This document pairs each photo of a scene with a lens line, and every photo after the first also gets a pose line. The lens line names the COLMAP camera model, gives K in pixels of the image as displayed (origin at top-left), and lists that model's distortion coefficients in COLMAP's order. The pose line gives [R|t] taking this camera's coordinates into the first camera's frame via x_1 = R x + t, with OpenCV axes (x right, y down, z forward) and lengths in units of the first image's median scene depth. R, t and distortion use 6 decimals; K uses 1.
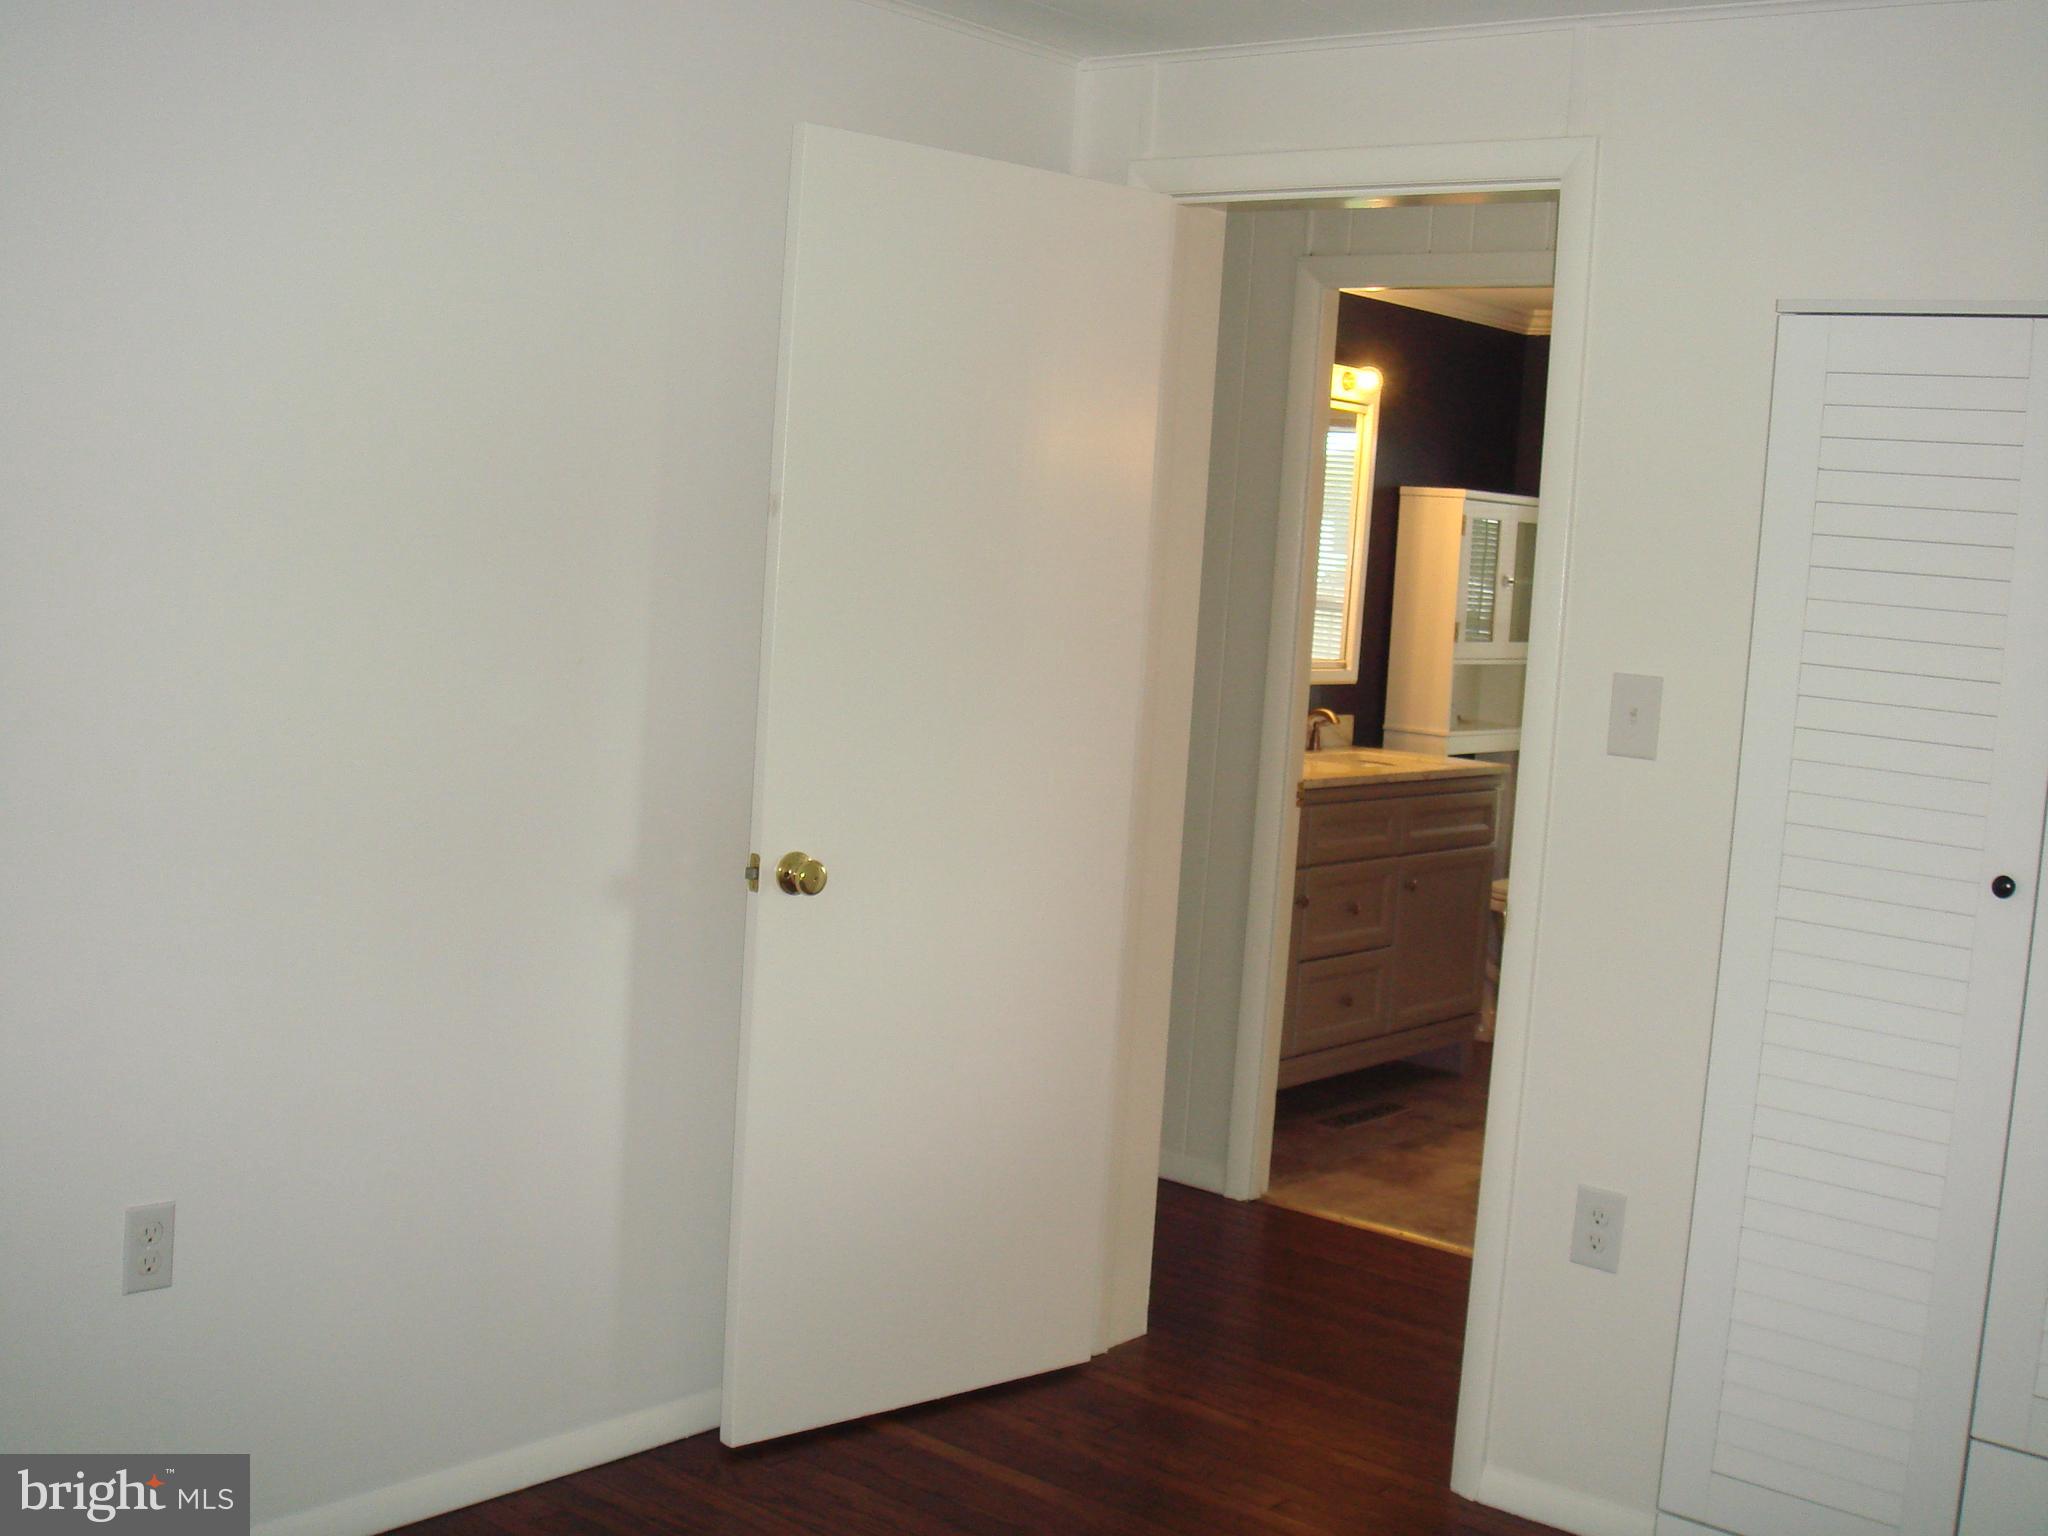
lens RADIAL K [[2427.5, 0, 1024.0], [0, 2427.5, 768.0], [0, 0, 1]] dist [-0.052065, -0.016019]
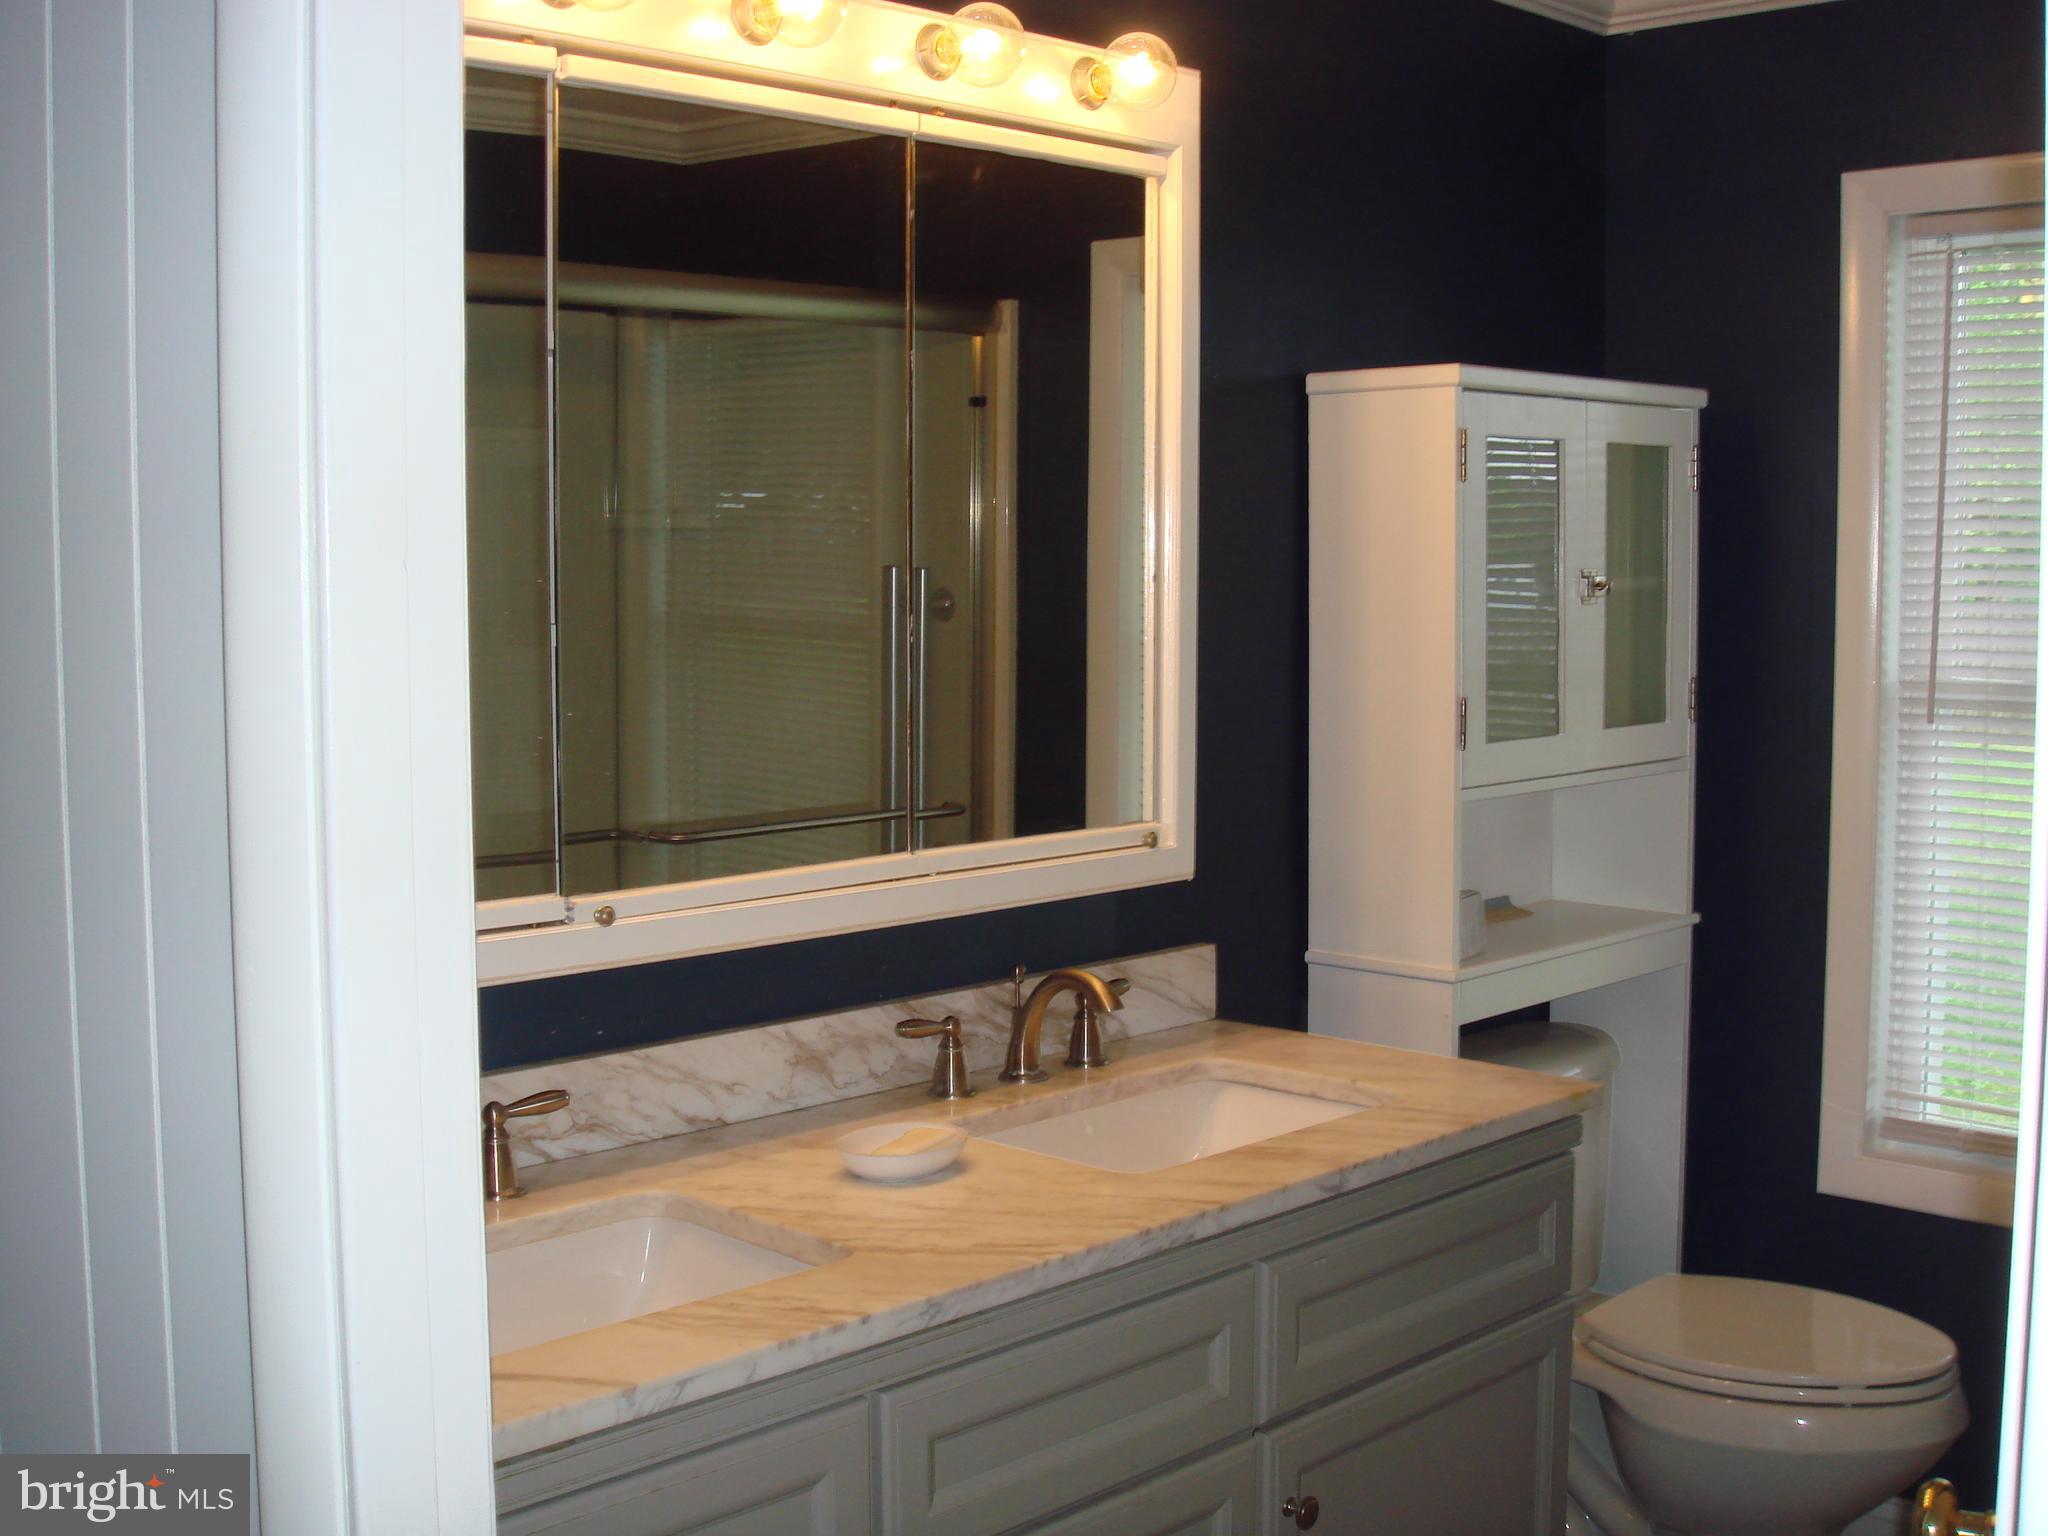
lens RADIAL K [[2457.6, 0, 1070.0], [0, 2457.6, 735.8], [0, 0, 1]] dist [-0.104285, 0.025800]
pose [[0.996079, -0.059416, -0.065543, 0.140866], [0.058086, 0.998069, -0.022012, -0.049002], [0.066724, 0.018118, 0.997607, 0.593636]]
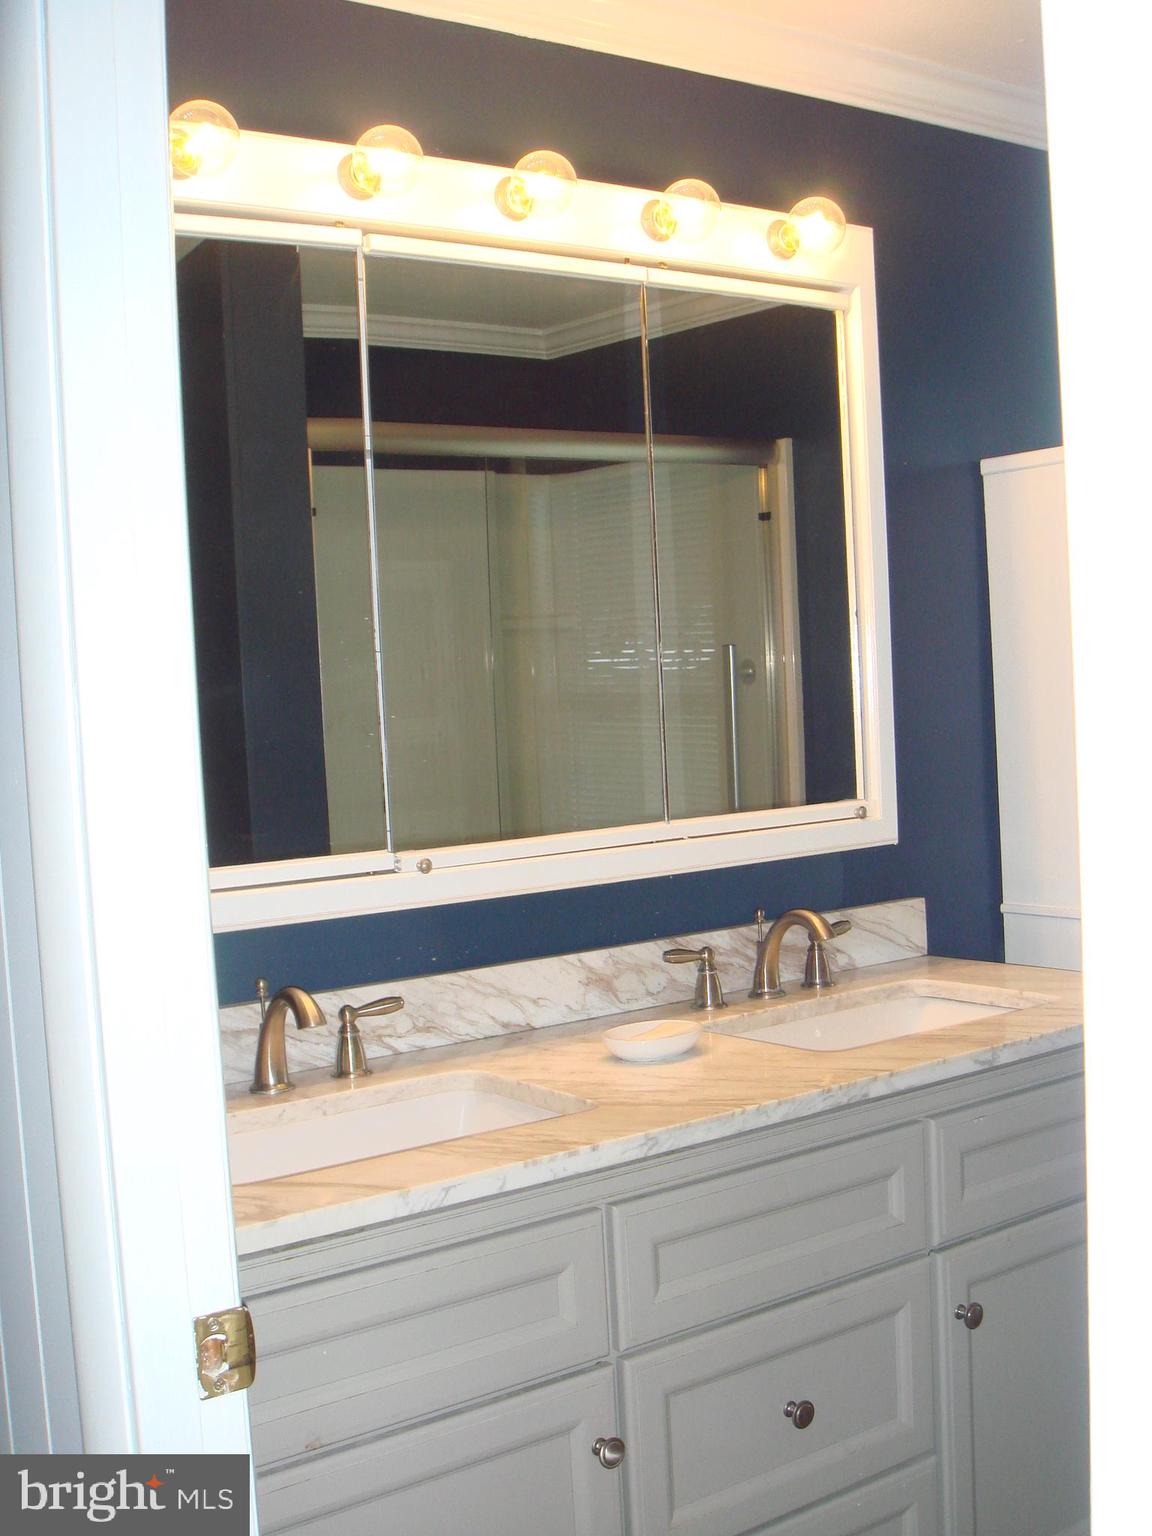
lens RADIAL K [[1843.2, 0, 630.4], [0, 1843.2, 770.1], [0, 0, 1]] dist [-0.104285, 0.025800]
pose [[0.969883, -0.101714, -0.221317, 0.165065], [0.090495, 0.994071, -0.060281, -0.031264], [0.226136, 0.038437, 0.973337, 0.600509]]
